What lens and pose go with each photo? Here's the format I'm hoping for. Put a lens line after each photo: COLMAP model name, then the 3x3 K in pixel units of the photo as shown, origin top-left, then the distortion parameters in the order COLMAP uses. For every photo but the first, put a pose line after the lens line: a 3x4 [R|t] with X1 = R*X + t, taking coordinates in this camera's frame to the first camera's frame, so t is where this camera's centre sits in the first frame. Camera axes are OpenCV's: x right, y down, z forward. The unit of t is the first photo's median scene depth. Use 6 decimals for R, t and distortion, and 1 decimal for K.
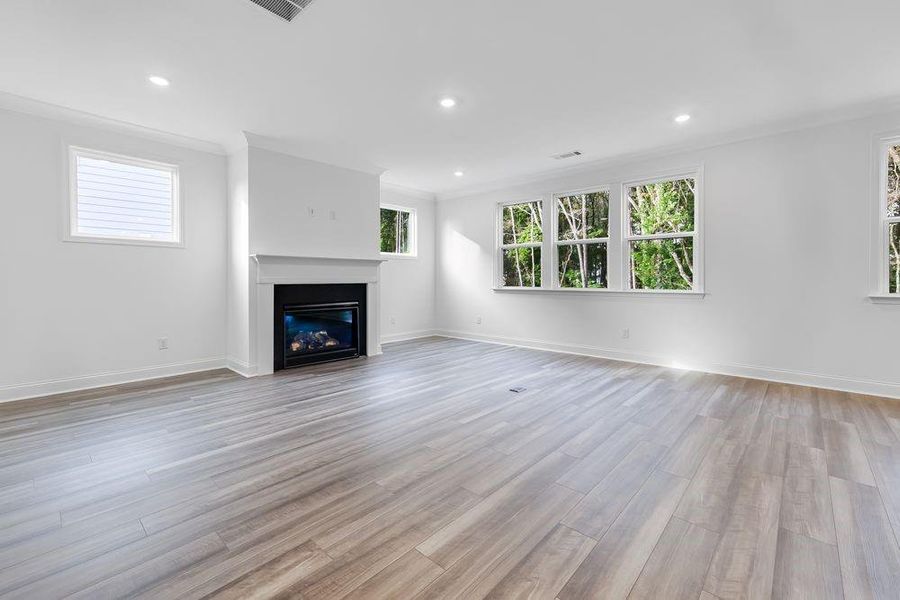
lens RADIAL K [[385.1, 0, 449.8], [0, 385.1, 280.8], [0, 0, 1]] dist [0.000885, 0.000233]
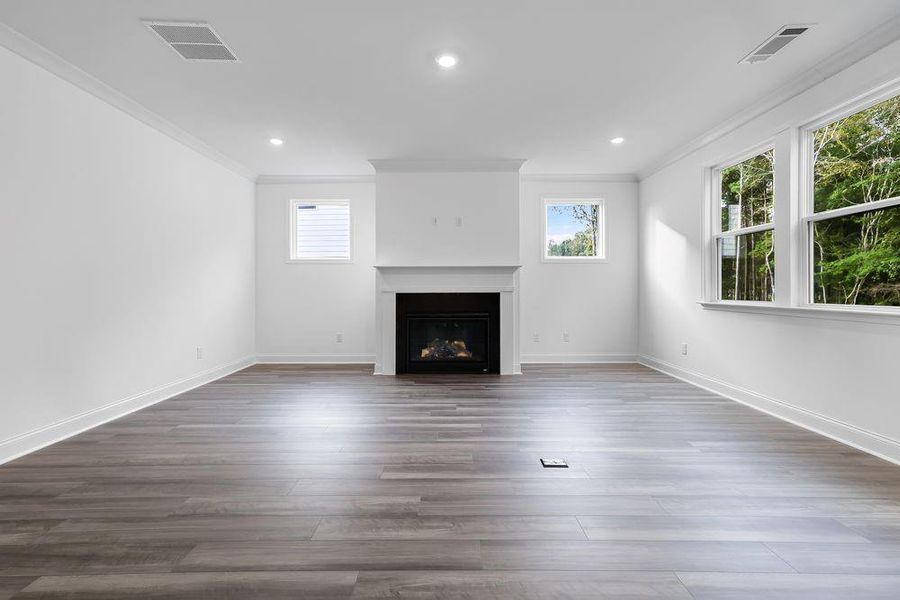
lens RADIAL K [[384.9, 0, 448.2], [0, 384.9, 288.0], [0, 0, 1]] dist [0.014158, 0.000551]
pose [[0.674454, -0.000835, -0.738316, 0.416517], [-0.001489, 0.999996, -0.002492, -0.002718], [0.738315, 0.002780, 0.674450, 0.349746]]
